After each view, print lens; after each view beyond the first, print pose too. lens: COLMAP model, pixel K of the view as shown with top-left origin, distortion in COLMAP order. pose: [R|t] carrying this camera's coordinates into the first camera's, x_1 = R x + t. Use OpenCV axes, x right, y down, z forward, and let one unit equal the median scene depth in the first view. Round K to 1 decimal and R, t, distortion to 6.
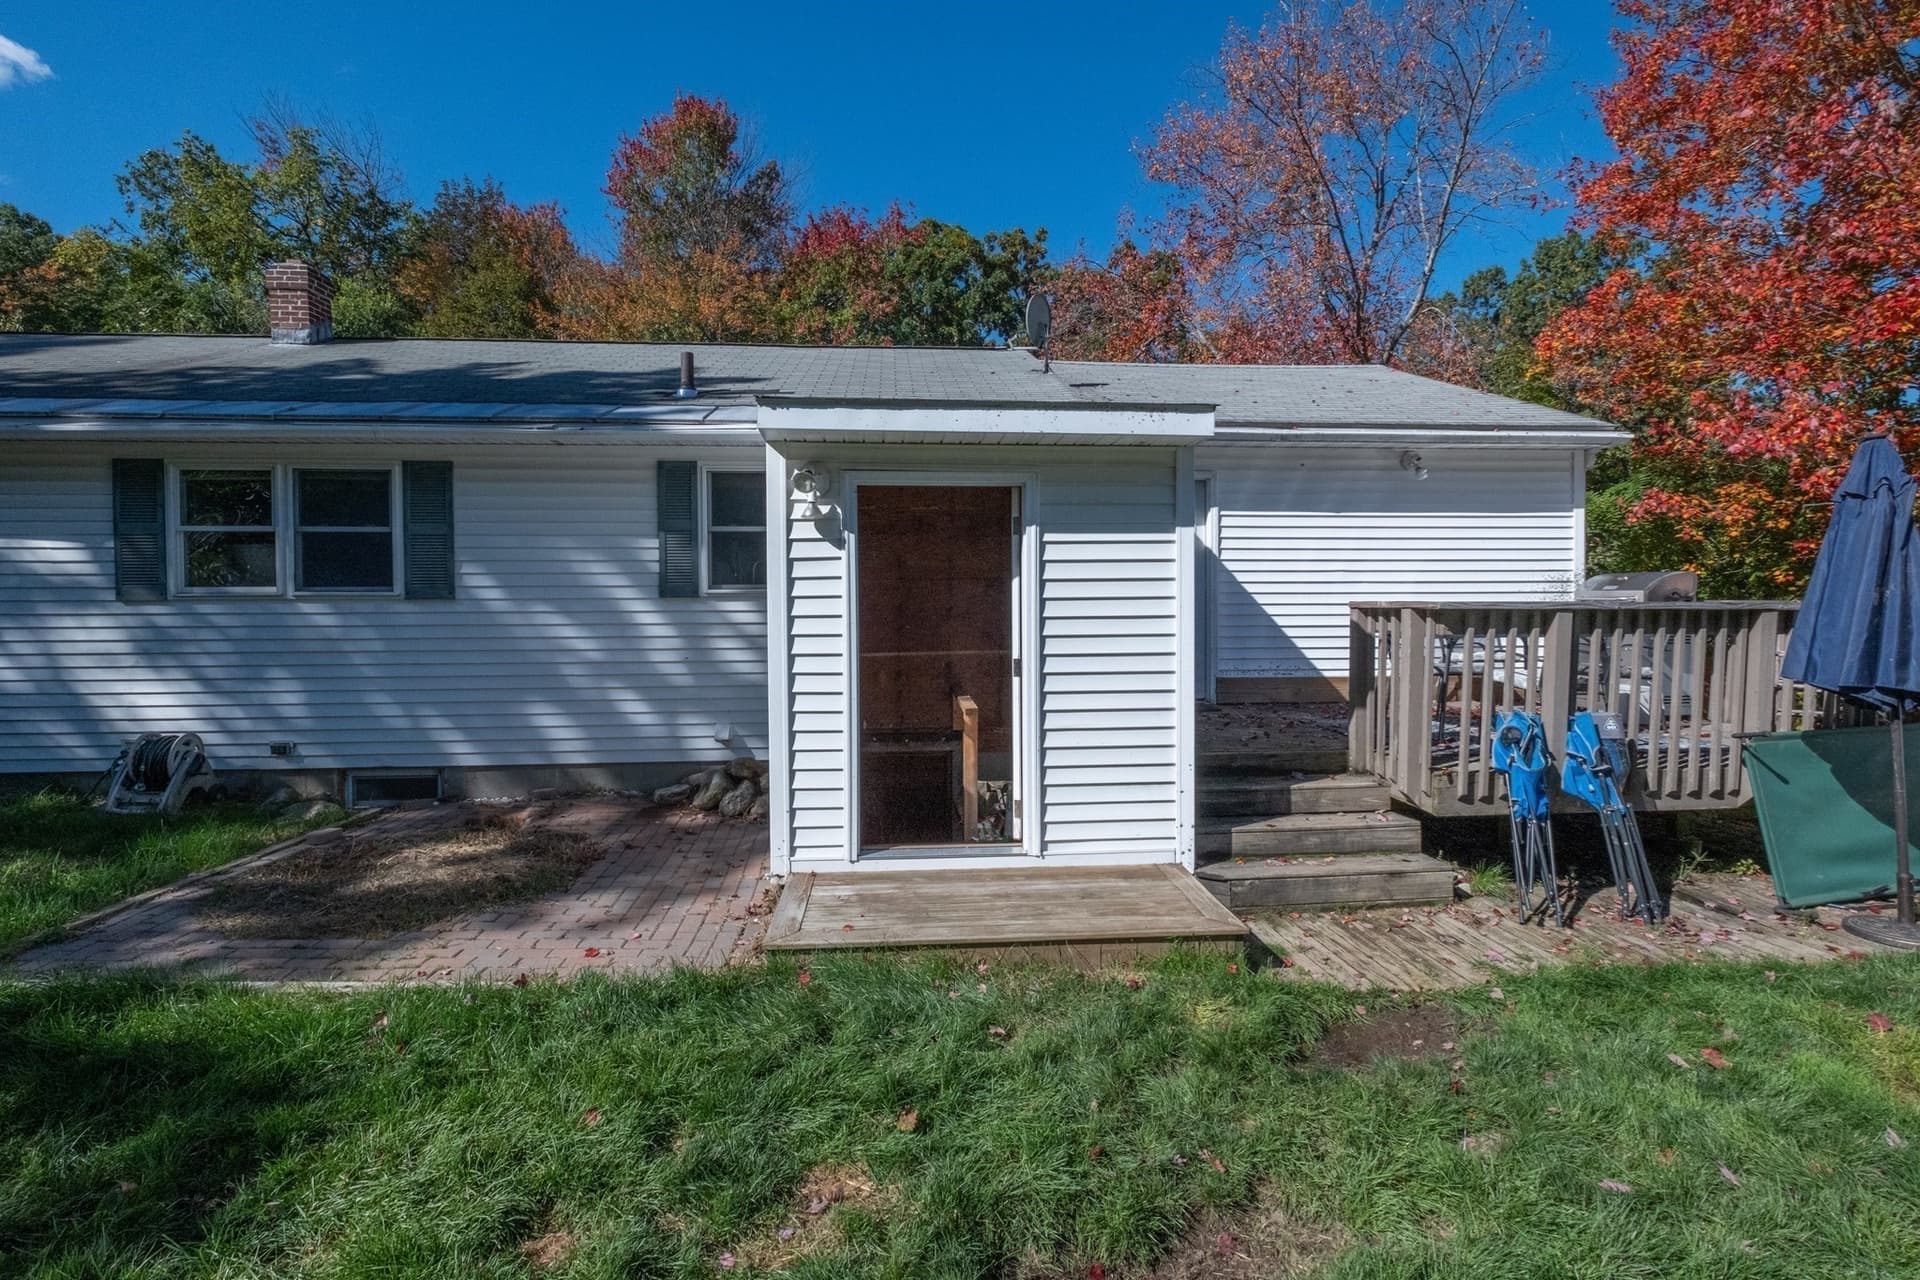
lens RADIAL K [[887.3, 0, 963.4], [0, 887.3, 626.3], [0, 0, 1]] dist [0.003805, -0.005386]
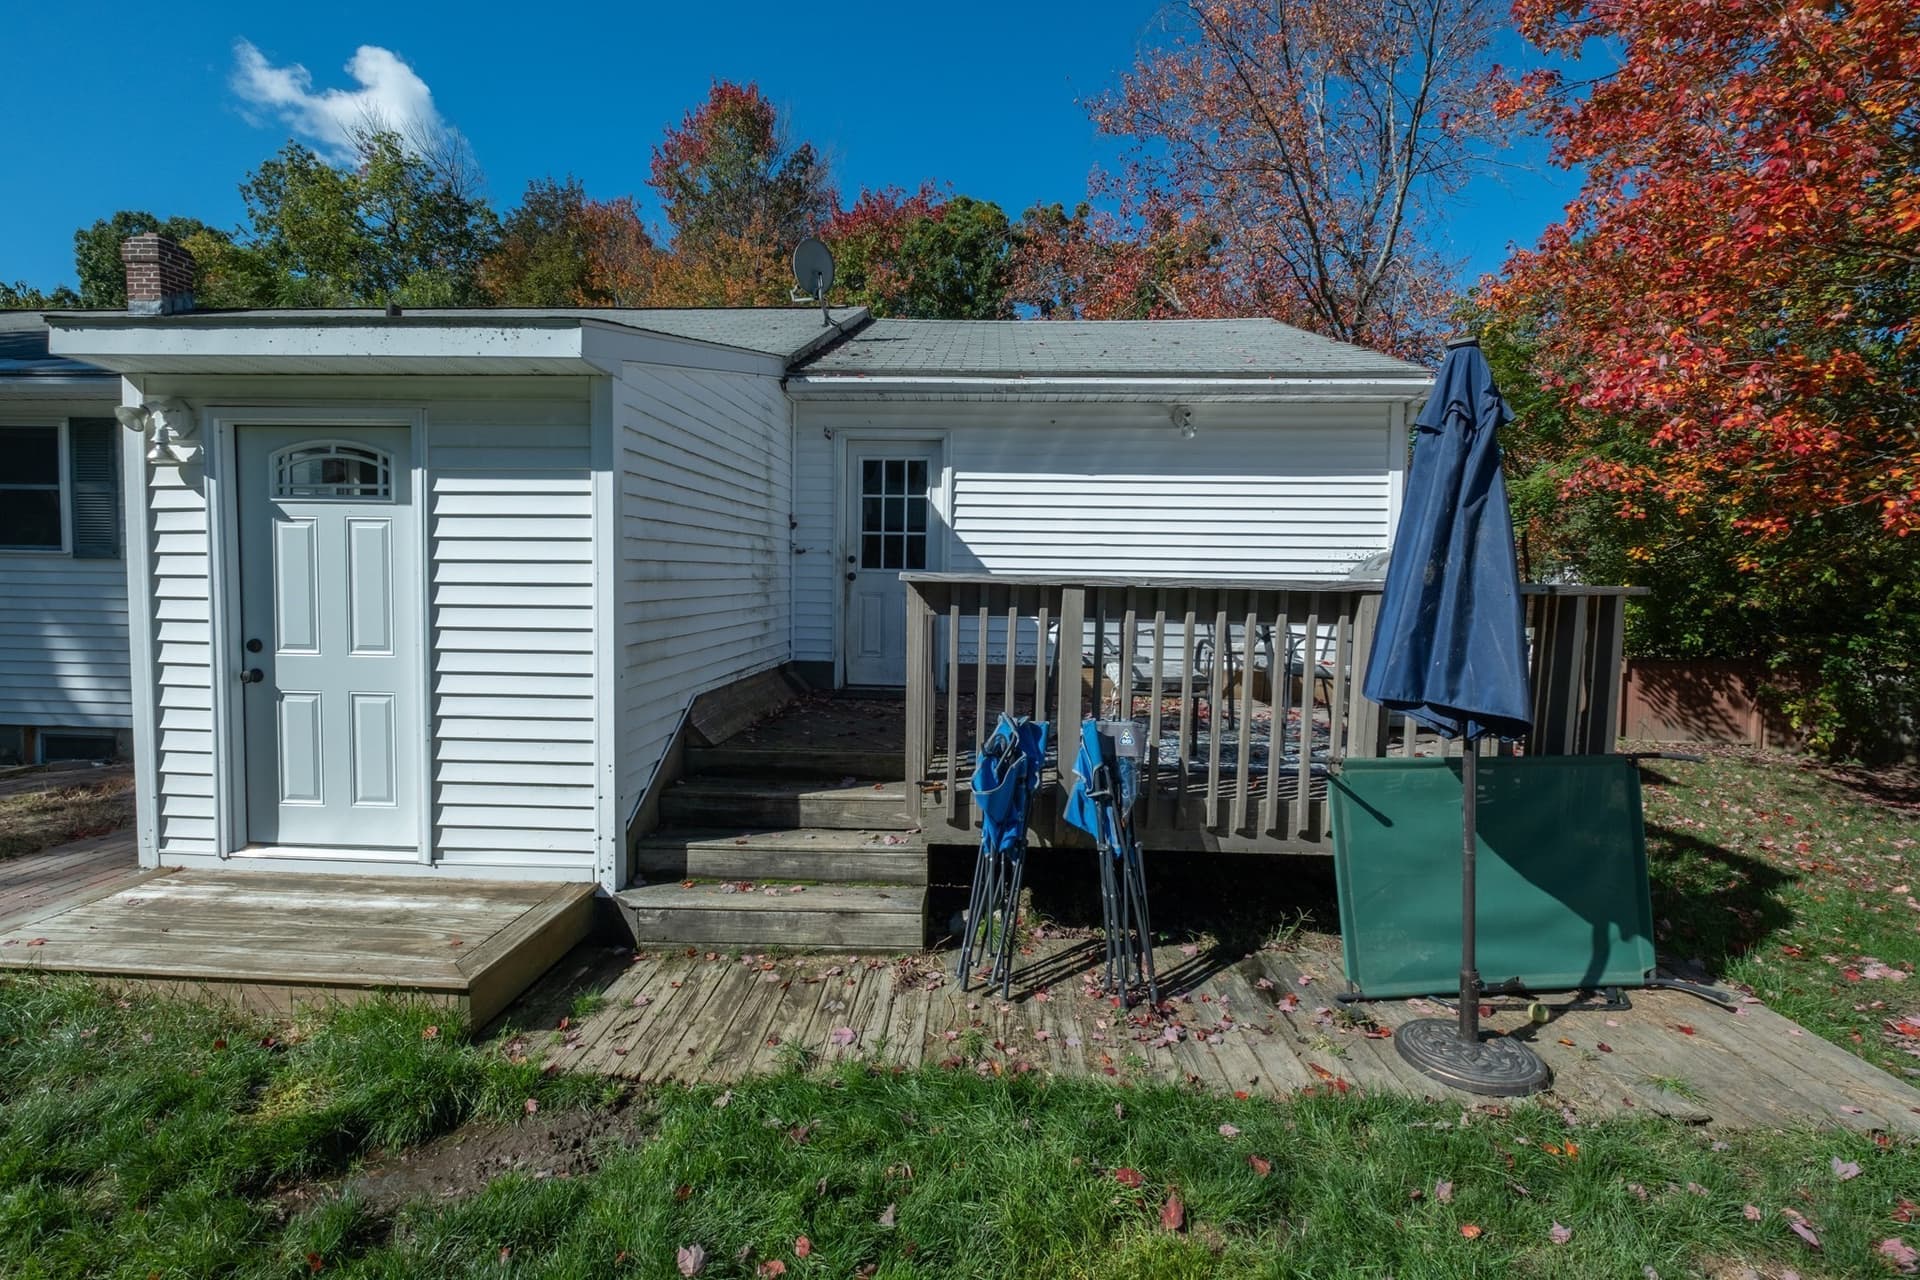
lens RADIAL K [[863.2, 0, 959.8], [0, 863.2, 623.0], [0, 0, 1]] dist [0.000480, -0.003175]
pose [[0.991939, 0.024389, -0.124347, 0.588719], [-0.022274, 0.999583, 0.018367, 0.002273], [0.124743, -0.015449, 0.992069, 0.217063]]
